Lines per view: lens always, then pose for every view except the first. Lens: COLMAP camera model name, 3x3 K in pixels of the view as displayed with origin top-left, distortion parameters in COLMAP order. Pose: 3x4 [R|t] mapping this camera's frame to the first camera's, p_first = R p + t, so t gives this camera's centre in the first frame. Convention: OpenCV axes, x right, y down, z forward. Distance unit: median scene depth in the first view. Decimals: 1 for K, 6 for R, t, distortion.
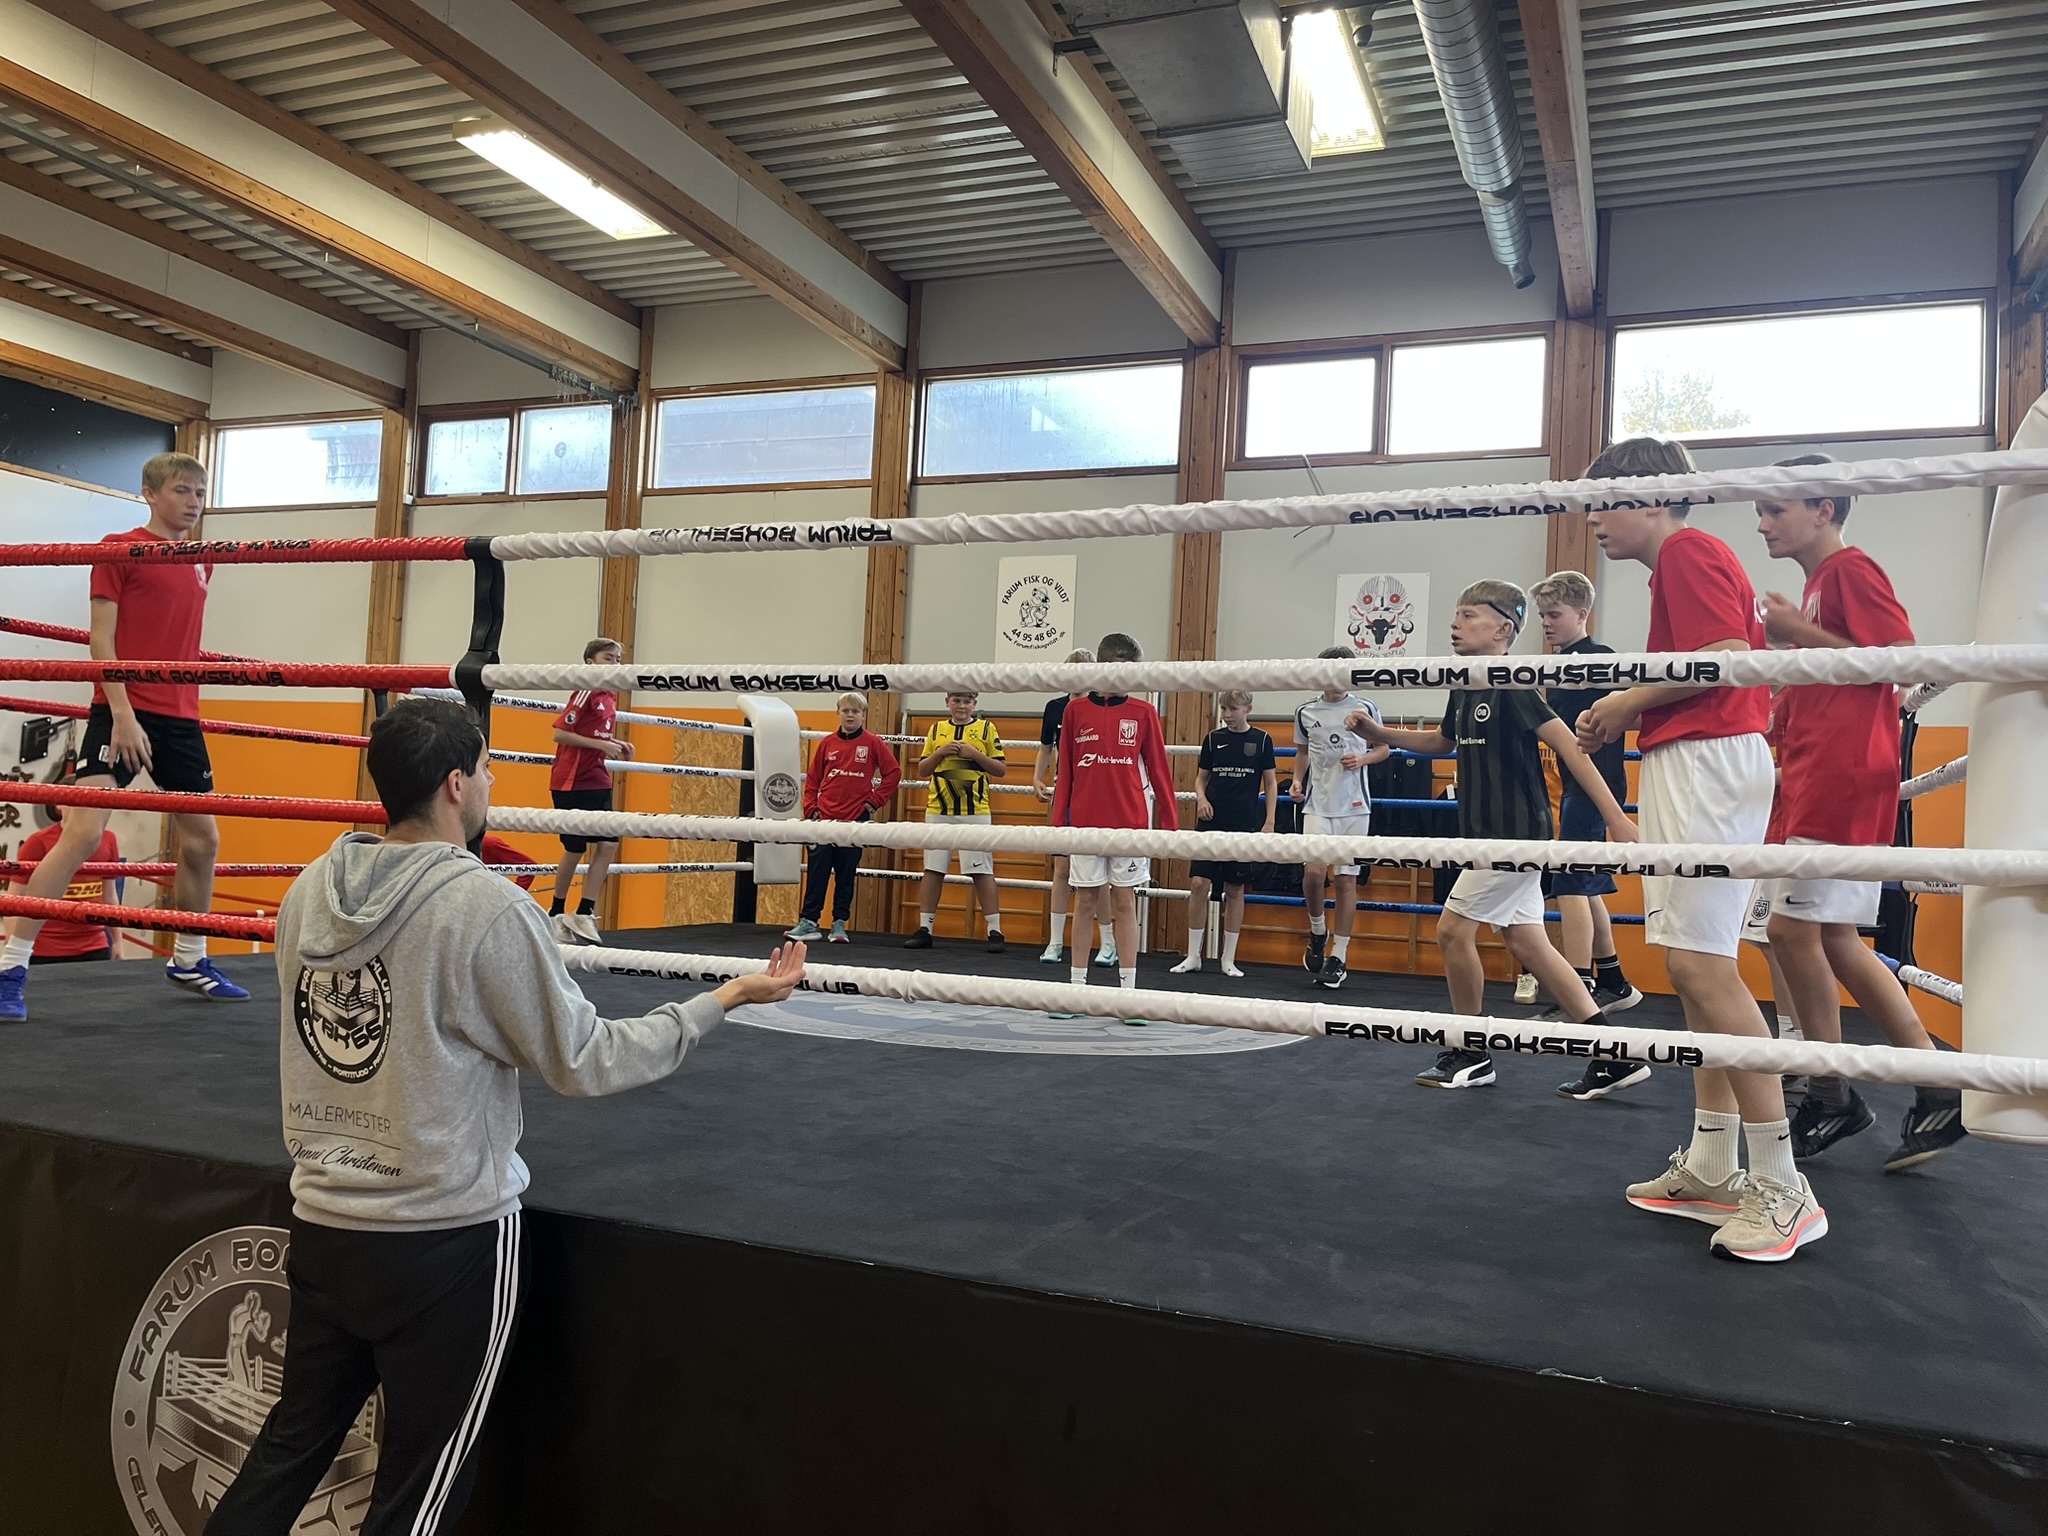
lens RADIAL K [[1503.6, 0, 1066.2], [0, 1503.6, 777.5], [0, 0, 1]] dist [0.093366, -0.154346]
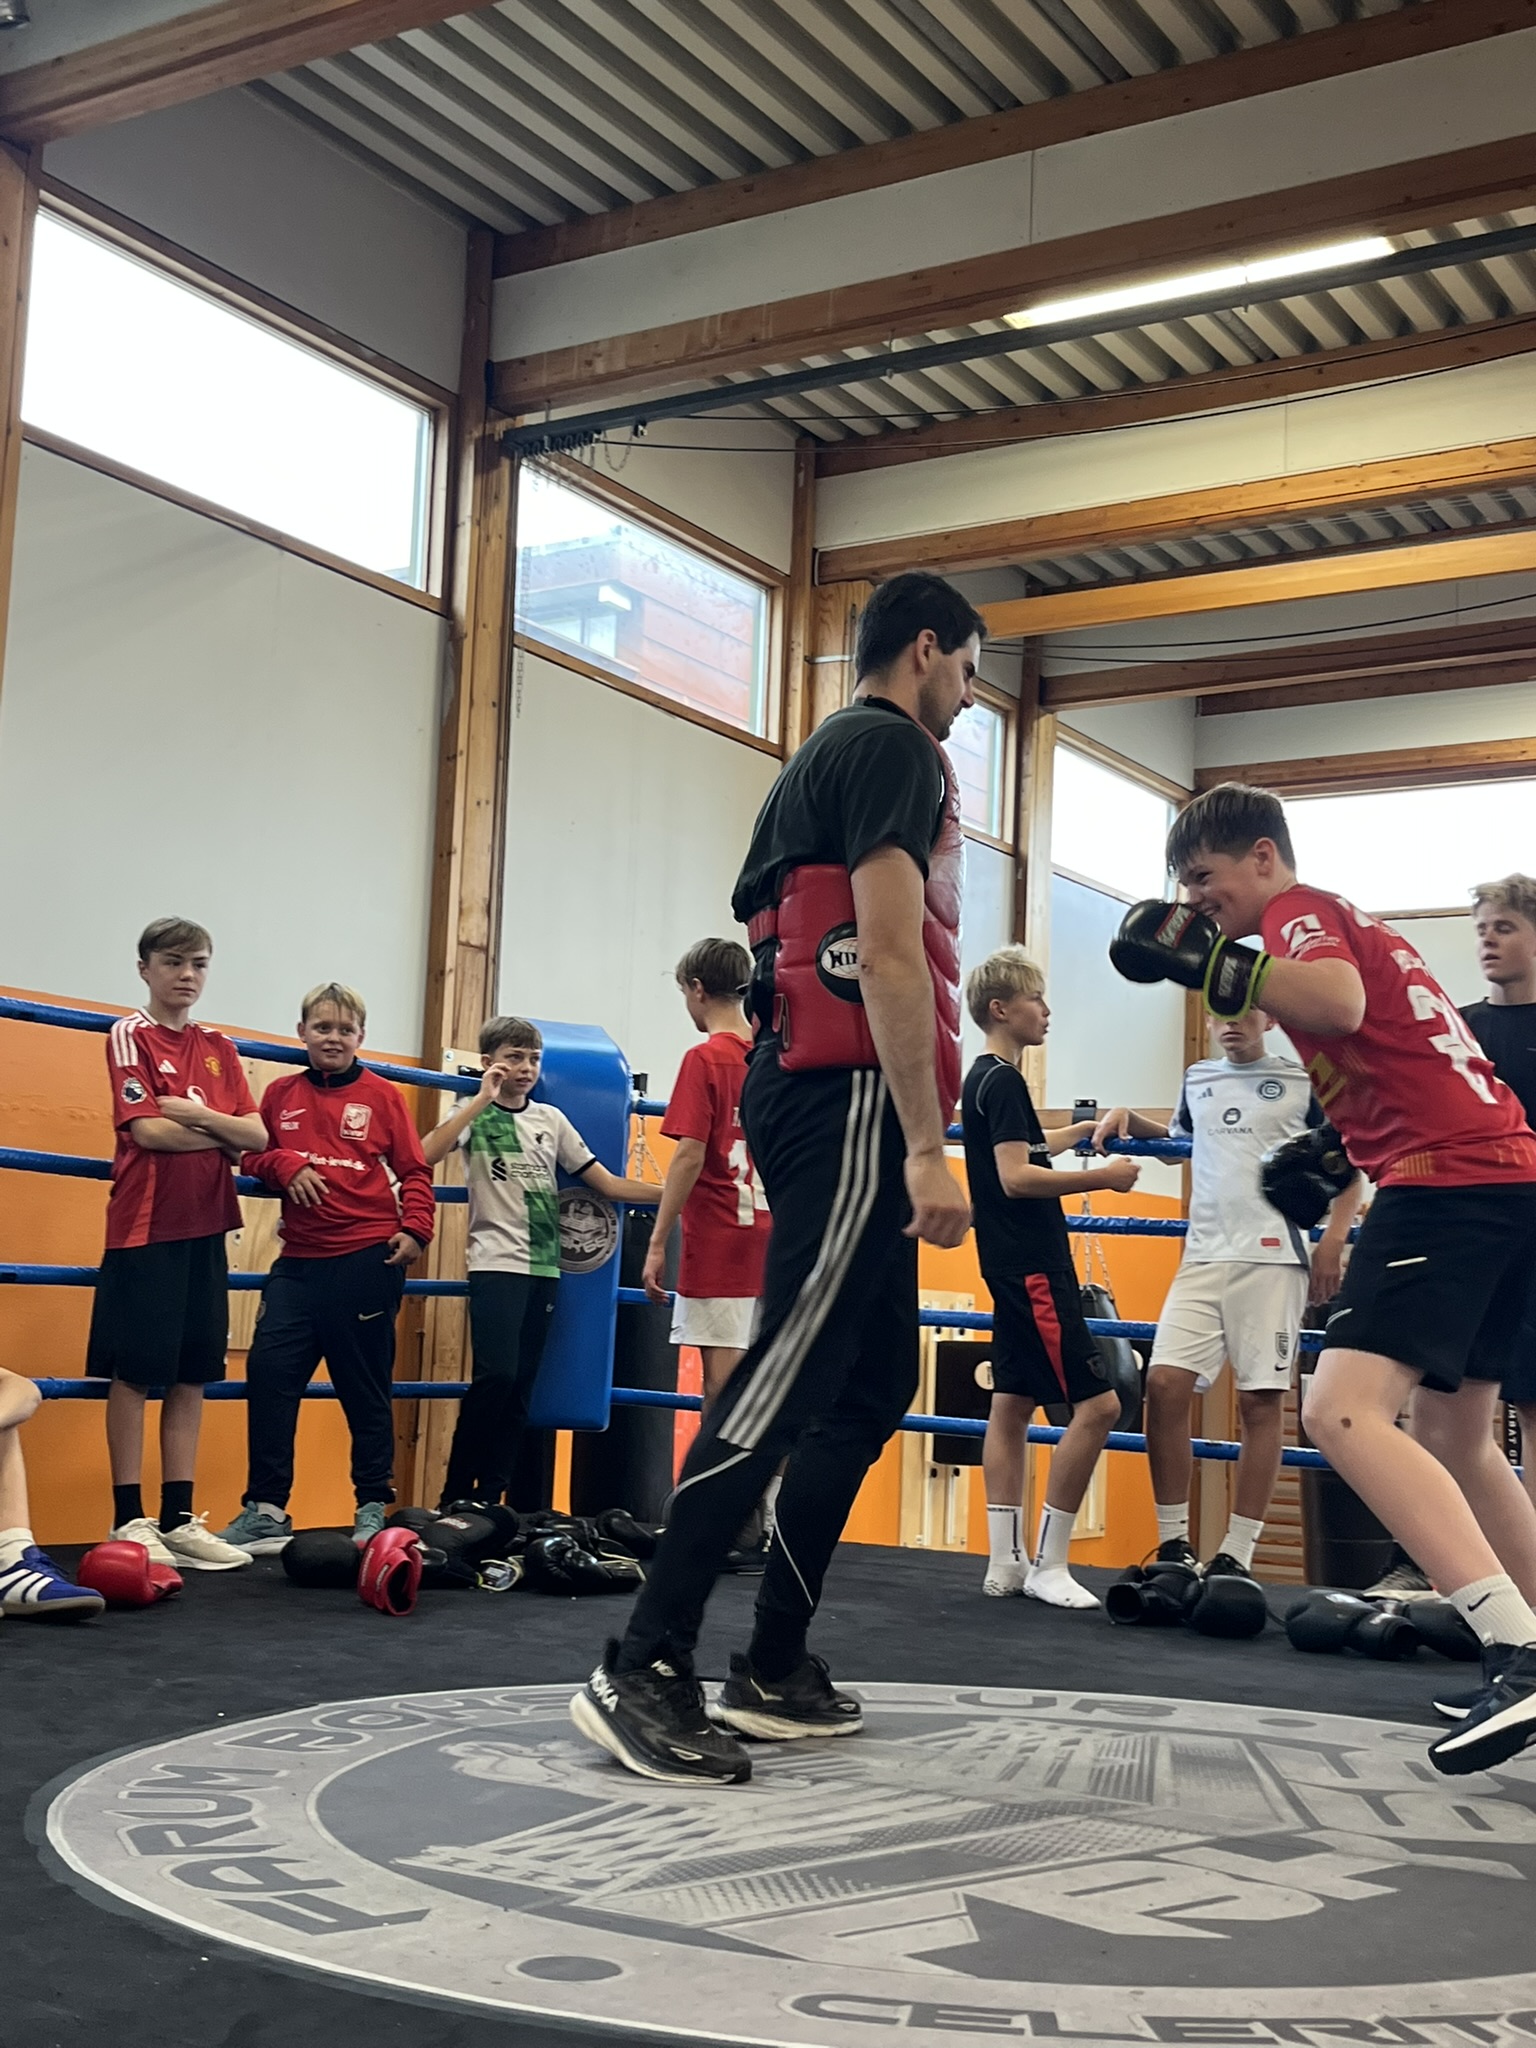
lens RADIAL K [[2493.4, 0, 795.1], [0, 2493.4, 1057.3], [0, 0, 1]] dist [0.088337, -0.247481]
pose [[0.181338, 0.072499, 0.980745, -0.344609], [-0.074926, 0.995399, -0.059729, 0.014401], [-0.980562, -0.062652, 0.185936, 0.538312]]
